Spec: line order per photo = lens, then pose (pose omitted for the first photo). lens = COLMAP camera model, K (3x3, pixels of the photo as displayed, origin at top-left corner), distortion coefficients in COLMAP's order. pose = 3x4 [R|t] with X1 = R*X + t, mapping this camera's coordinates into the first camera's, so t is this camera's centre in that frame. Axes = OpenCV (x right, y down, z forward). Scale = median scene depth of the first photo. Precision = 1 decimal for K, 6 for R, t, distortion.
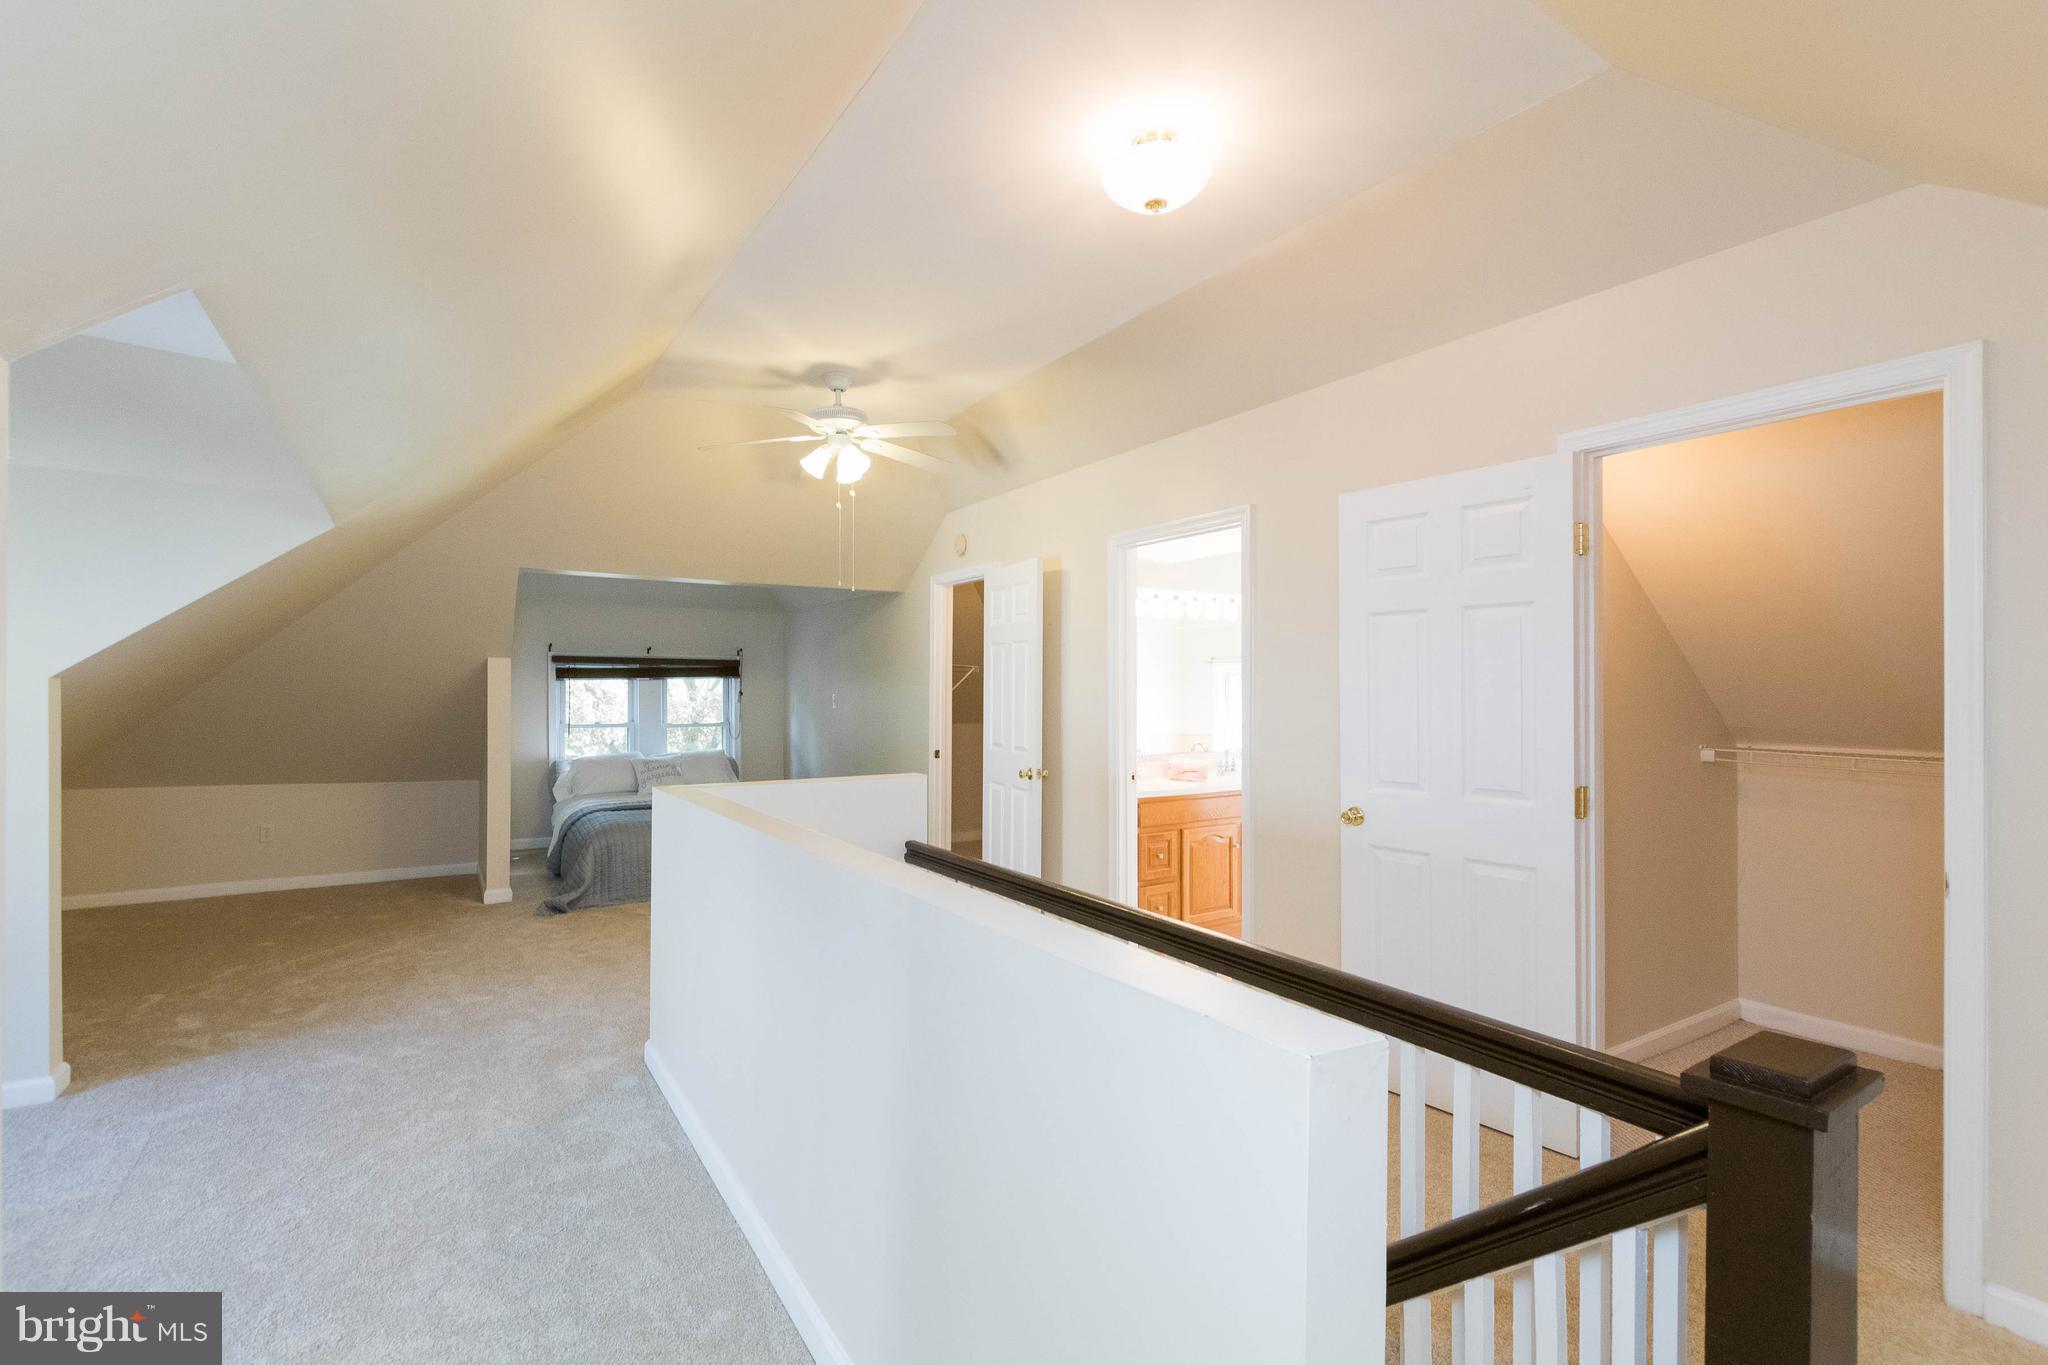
lens RADIAL K [[945.4, 0, 1025.9], [0, 945.4, 683.3], [0, 0, 1]] dist [0.005936, -0.000590]
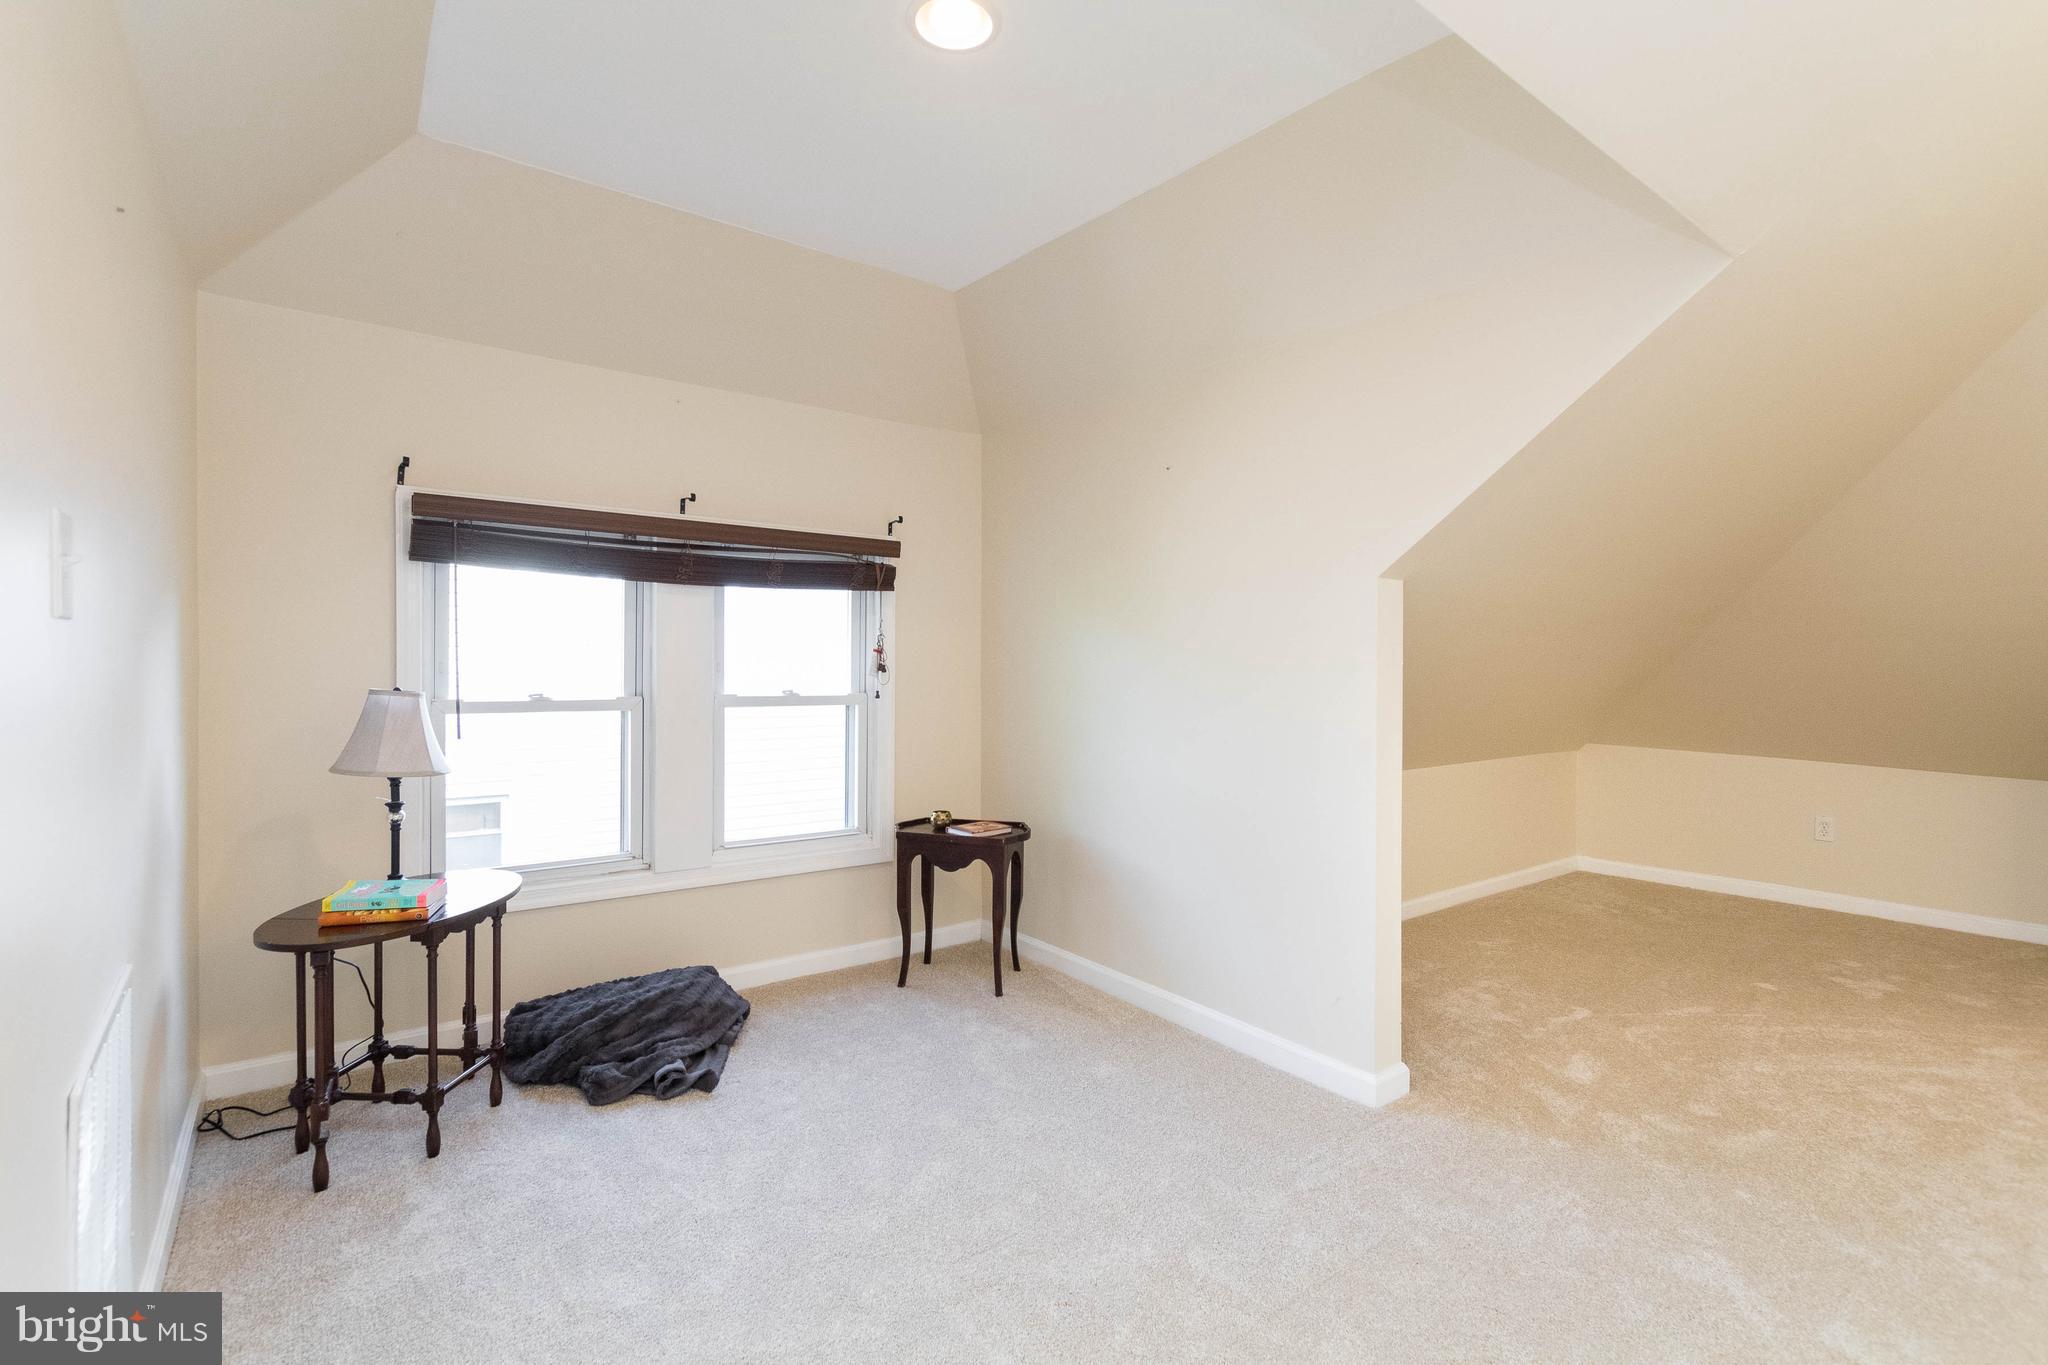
lens RADIAL K [[945.4, 0, 1030.4], [0, 945.4, 681.6], [0, 0, 1]] dist [0.005936, -0.000590]
pose [[0.095956, 0.008068, -0.995353, -0.214508], [-0.002657, 0.999966, 0.007849, 0.063950], [0.995382, 0.001892, 0.095974, 0.499341]]
